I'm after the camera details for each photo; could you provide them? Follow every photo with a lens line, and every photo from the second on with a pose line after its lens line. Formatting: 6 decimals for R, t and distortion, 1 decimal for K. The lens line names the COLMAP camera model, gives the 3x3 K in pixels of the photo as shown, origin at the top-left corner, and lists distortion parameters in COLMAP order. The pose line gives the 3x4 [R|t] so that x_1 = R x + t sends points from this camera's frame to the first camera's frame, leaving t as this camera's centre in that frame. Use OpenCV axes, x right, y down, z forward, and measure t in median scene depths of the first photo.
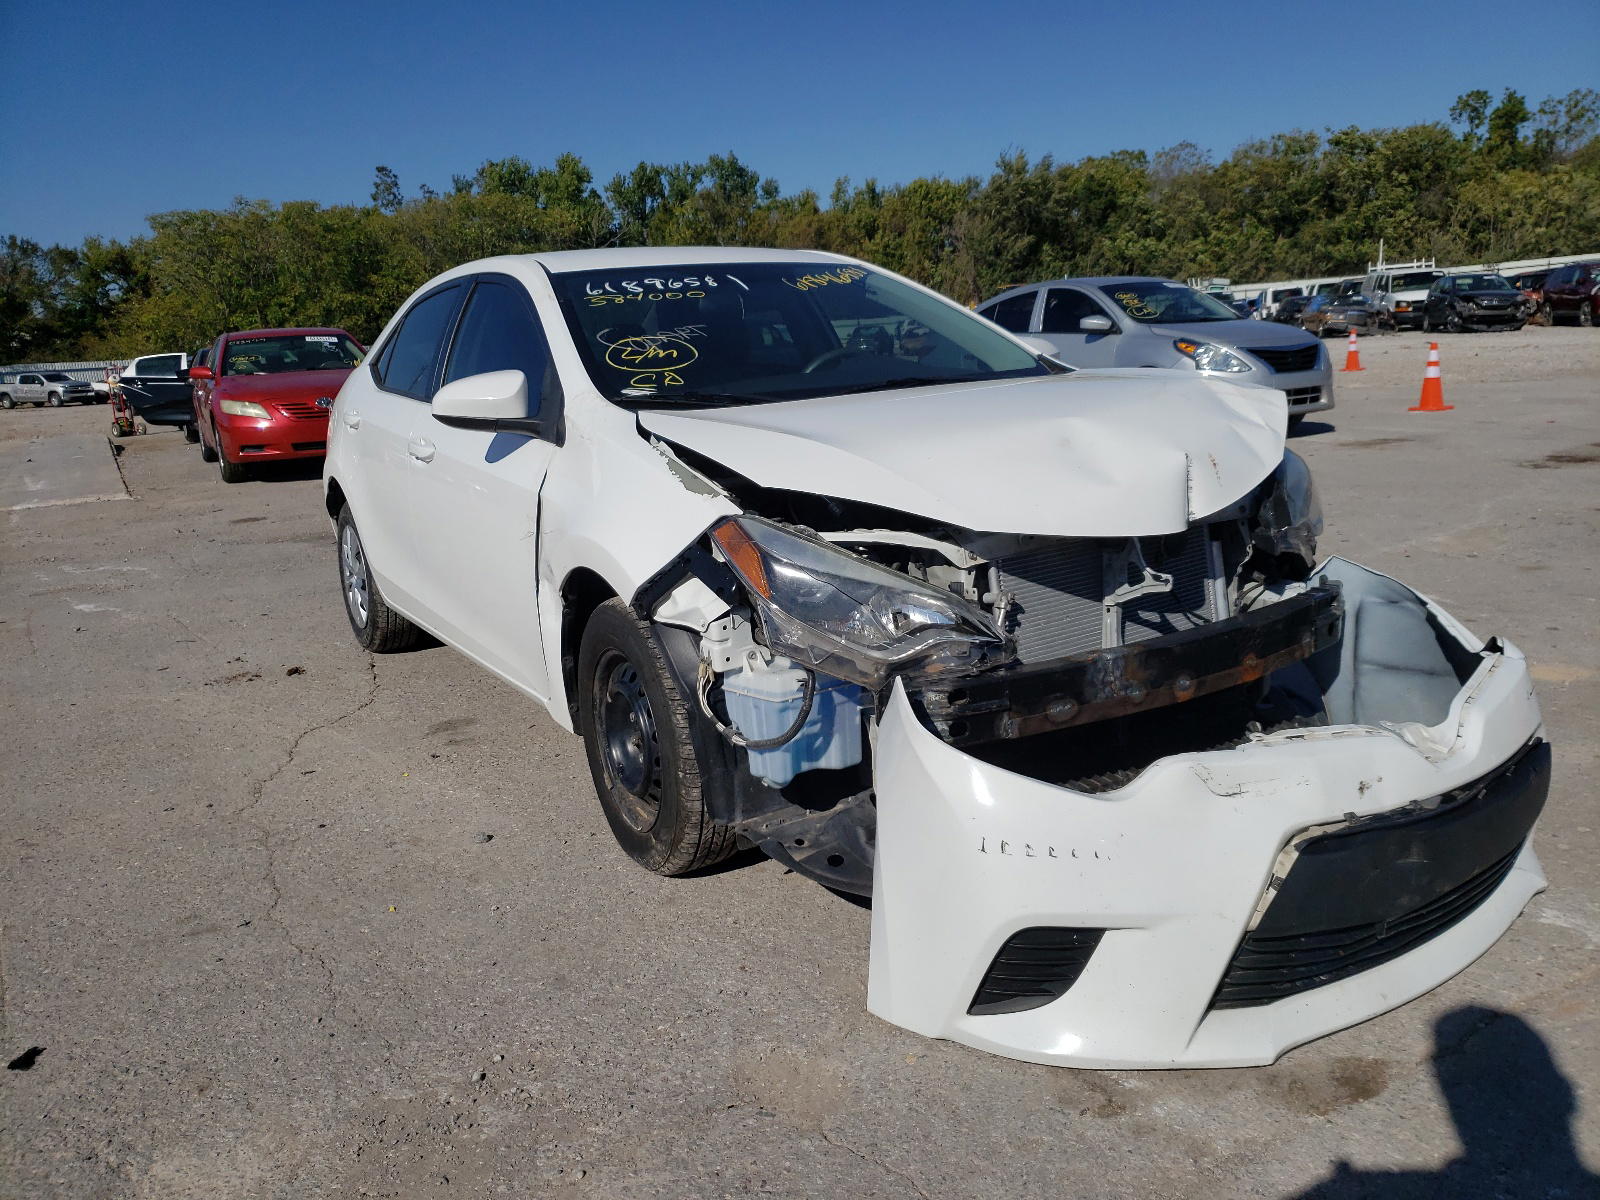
lens RADIAL K [[1213.3, 0, 799.0], [0, 1213.3, 549.4], [0, 0, 1]] dist [0.204163, -0.489219]
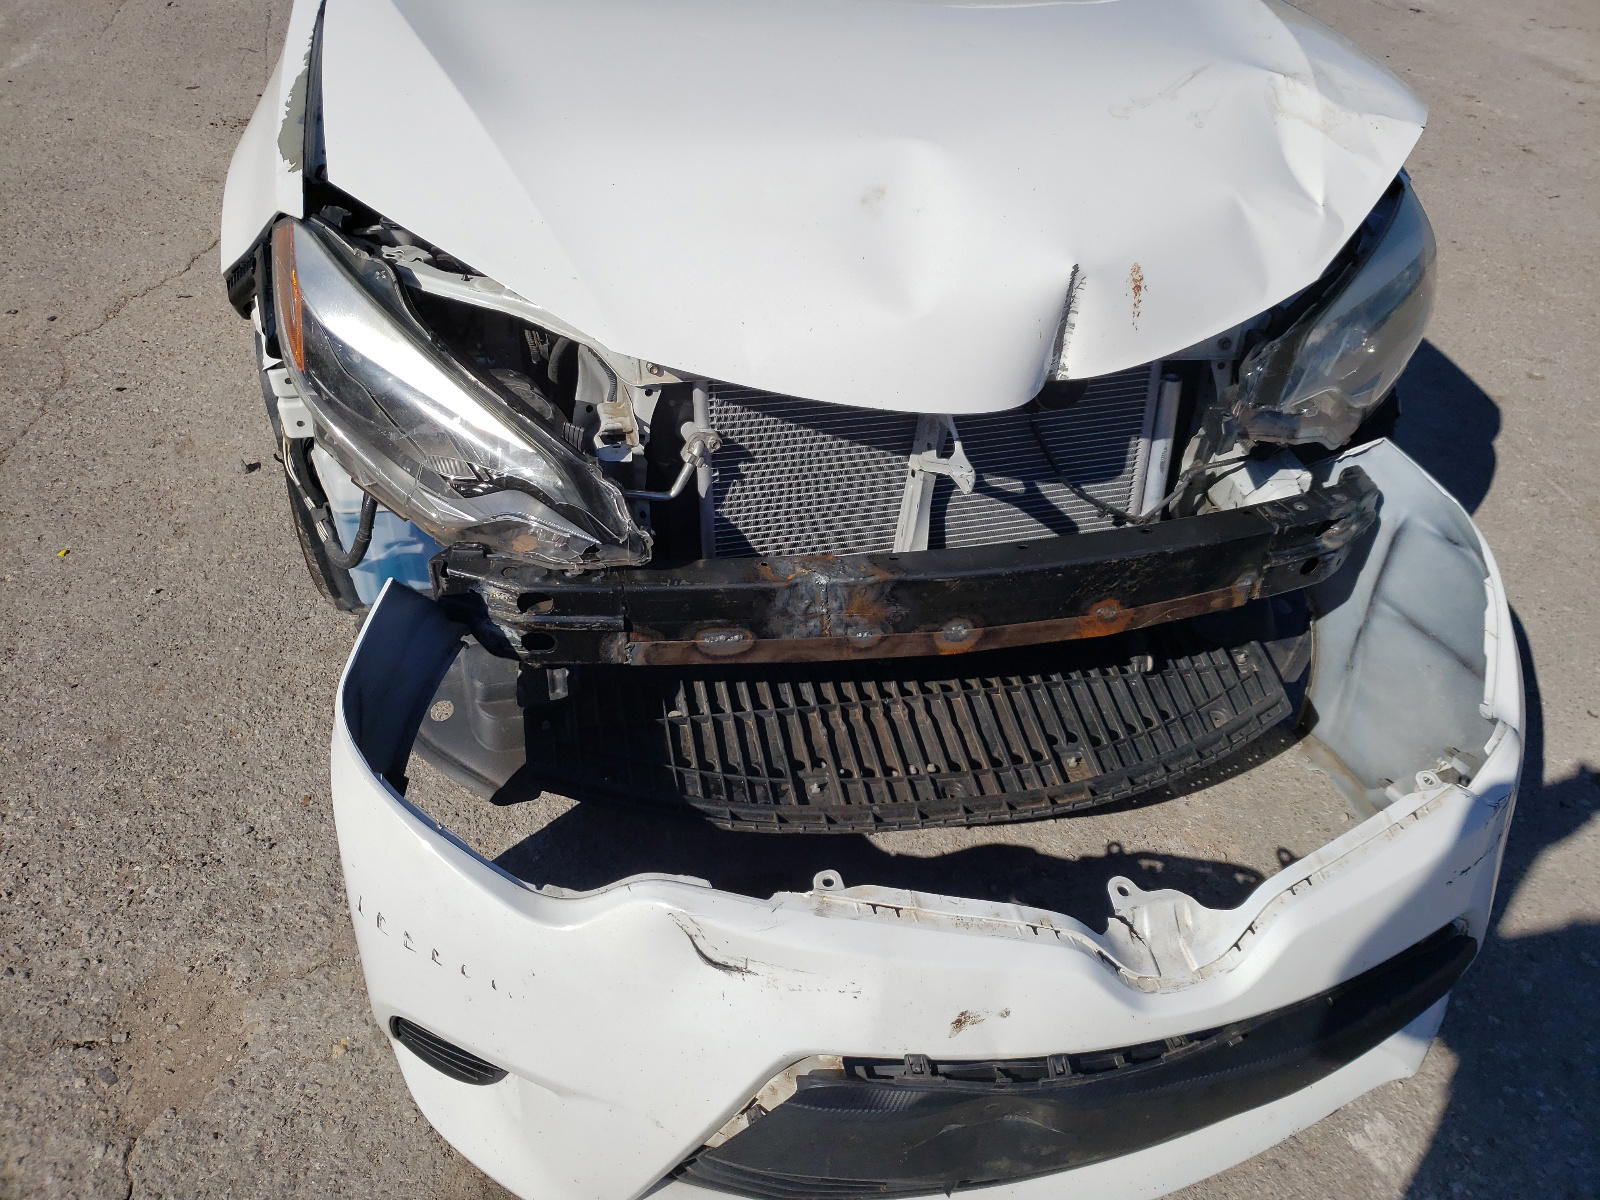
lens RADIAL K [[1213.3, 0, 799.0], [0, 1213.3, 549.4], [0, 0, 1]] dist [0.204163, -0.489219]
pose [[0.942838, 0.272060, -0.192459, 0.351184], [-0.162351, 0.879331, 0.447682, -0.199504], [0.291031, -0.390846, 0.873236, 0.454694]]
